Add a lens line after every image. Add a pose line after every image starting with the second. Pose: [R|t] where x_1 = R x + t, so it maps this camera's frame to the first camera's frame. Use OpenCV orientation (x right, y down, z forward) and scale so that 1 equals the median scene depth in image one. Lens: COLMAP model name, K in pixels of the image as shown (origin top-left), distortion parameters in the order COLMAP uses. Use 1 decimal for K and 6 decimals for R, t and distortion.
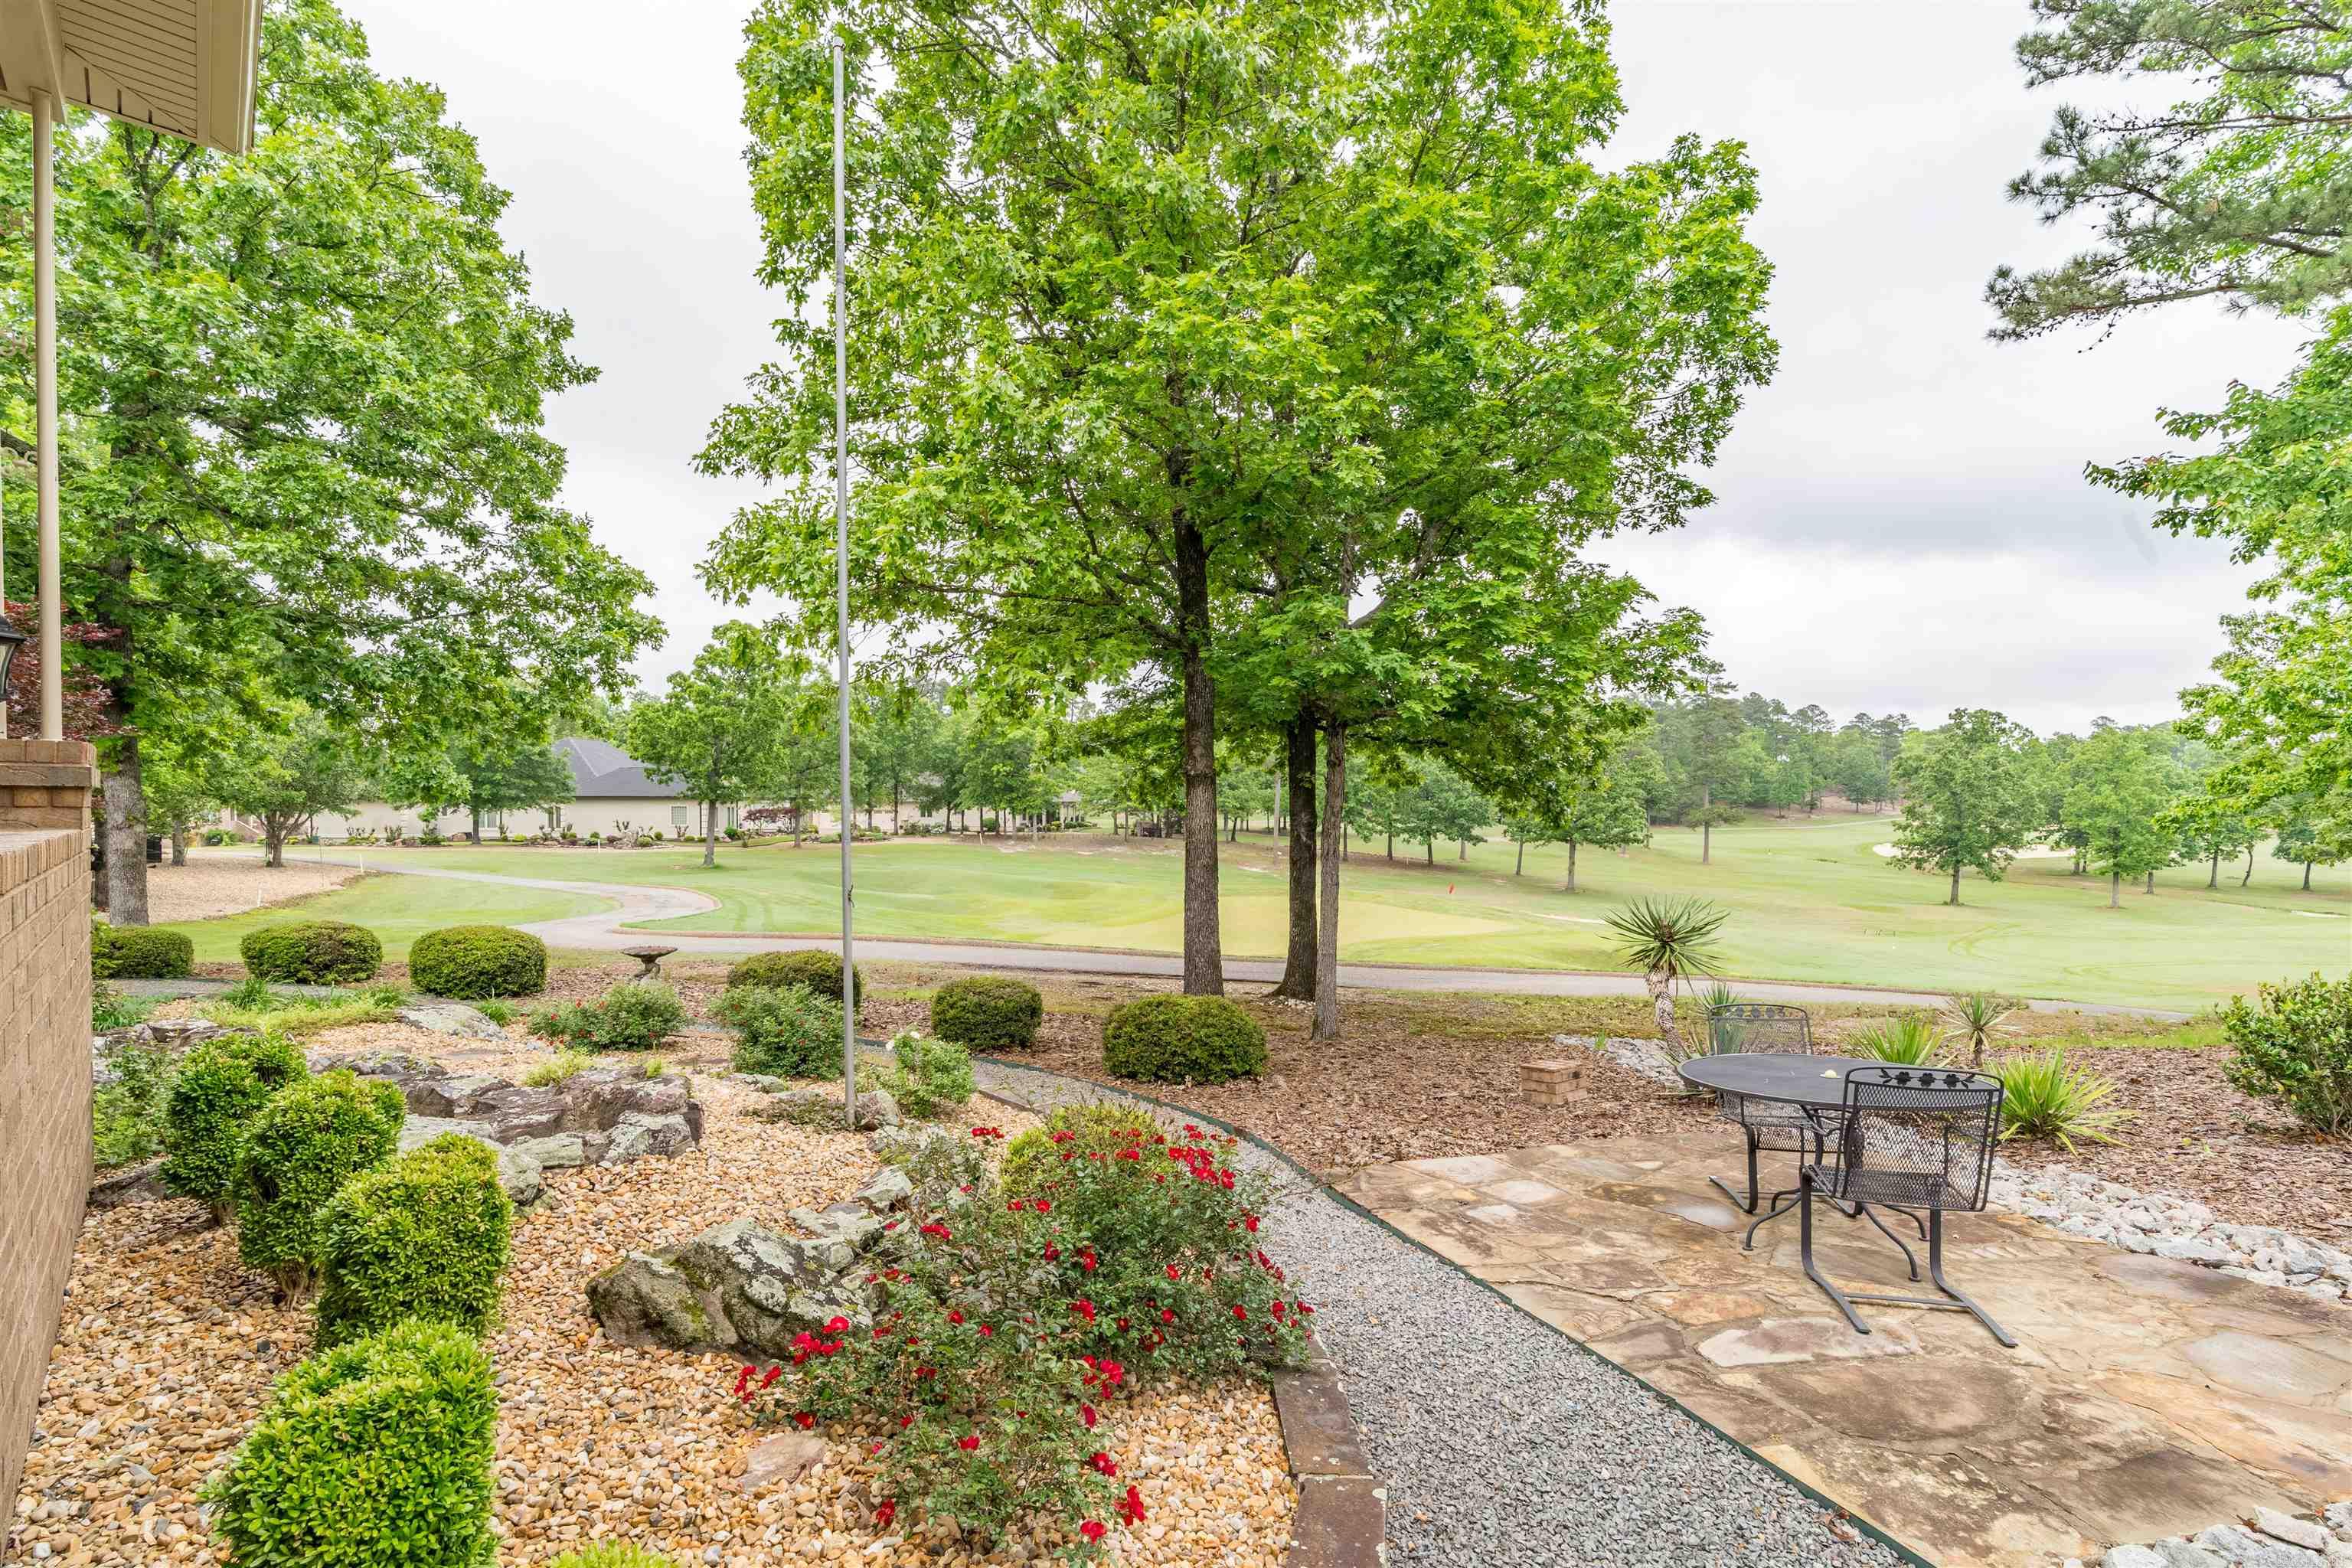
lens RADIAL K [[1080.7, 0, 1175.7], [0, 1080.7, 836.2], [0, 0, 1]] dist [-0.001880, -0.000323]
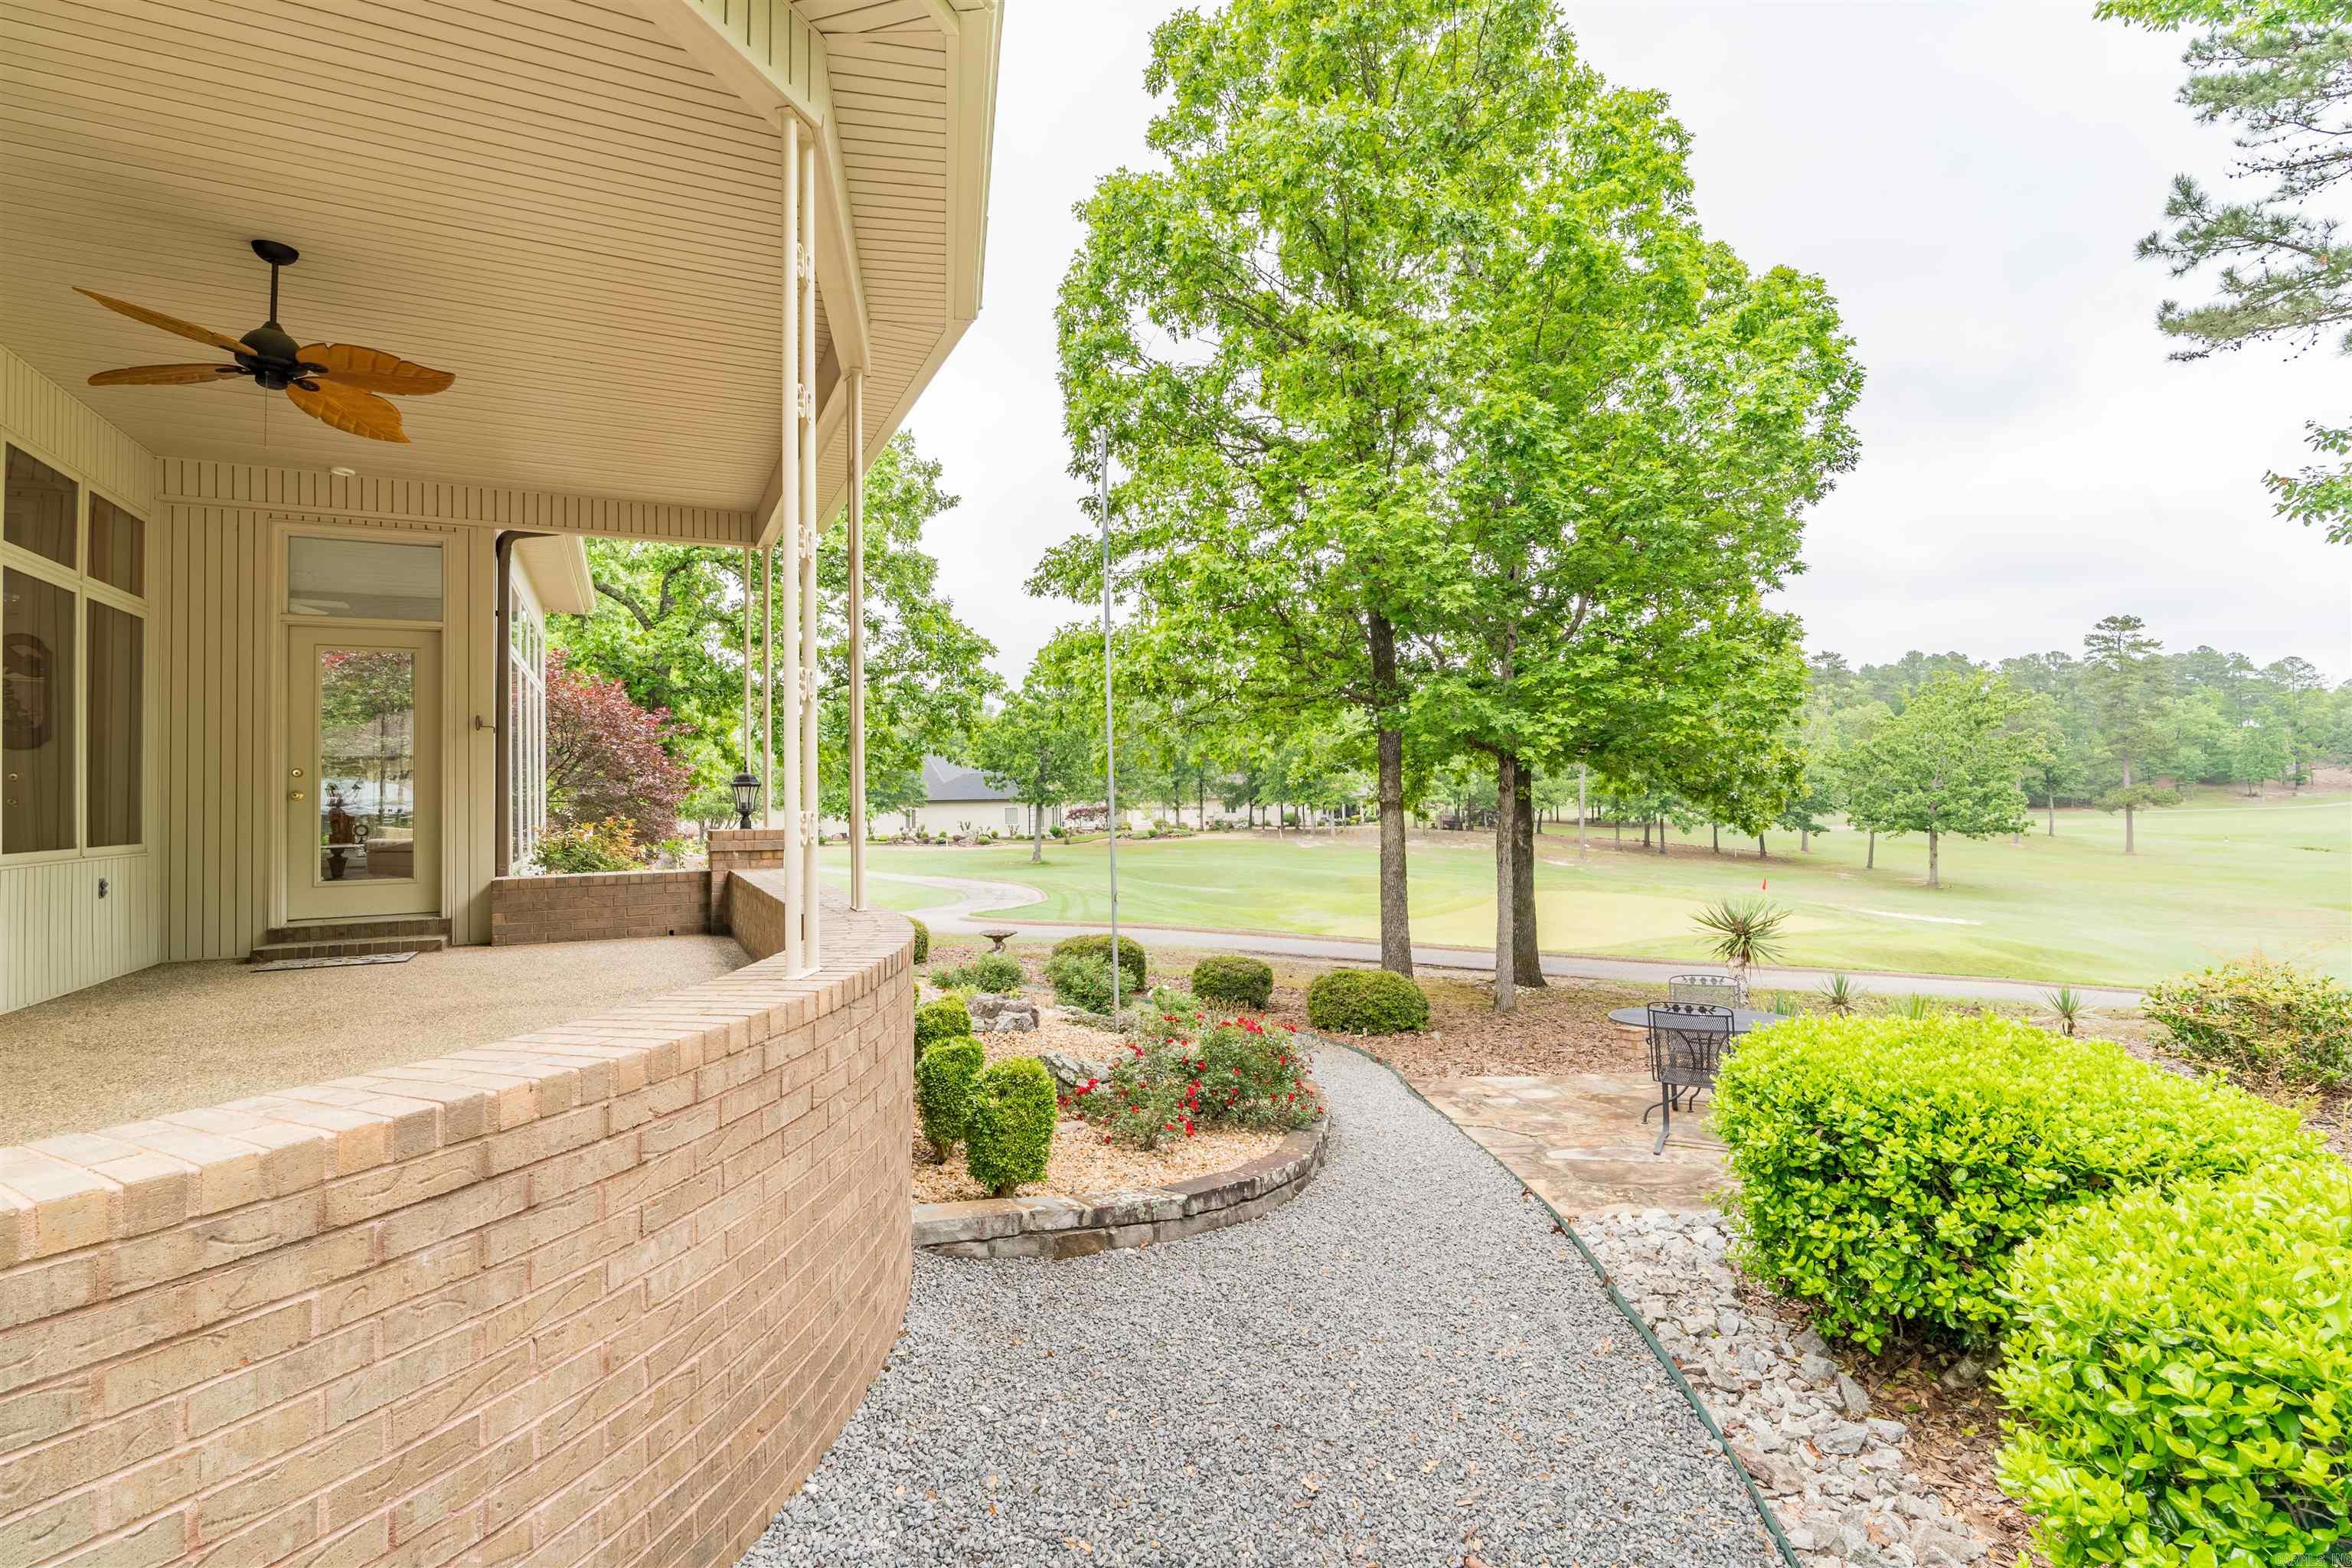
lens RADIAL K [[1101.8, 0, 1176.0], [0, 1101.8, 784.0], [0, 0, 1]] dist [0.000037, 0.000303]
pose [[0.960525, -0.023283, -0.277217, 0.084781], [0.012306, 0.999072, -0.041269, -0.015709], [0.277921, 0.036229, 0.959921, -0.201505]]
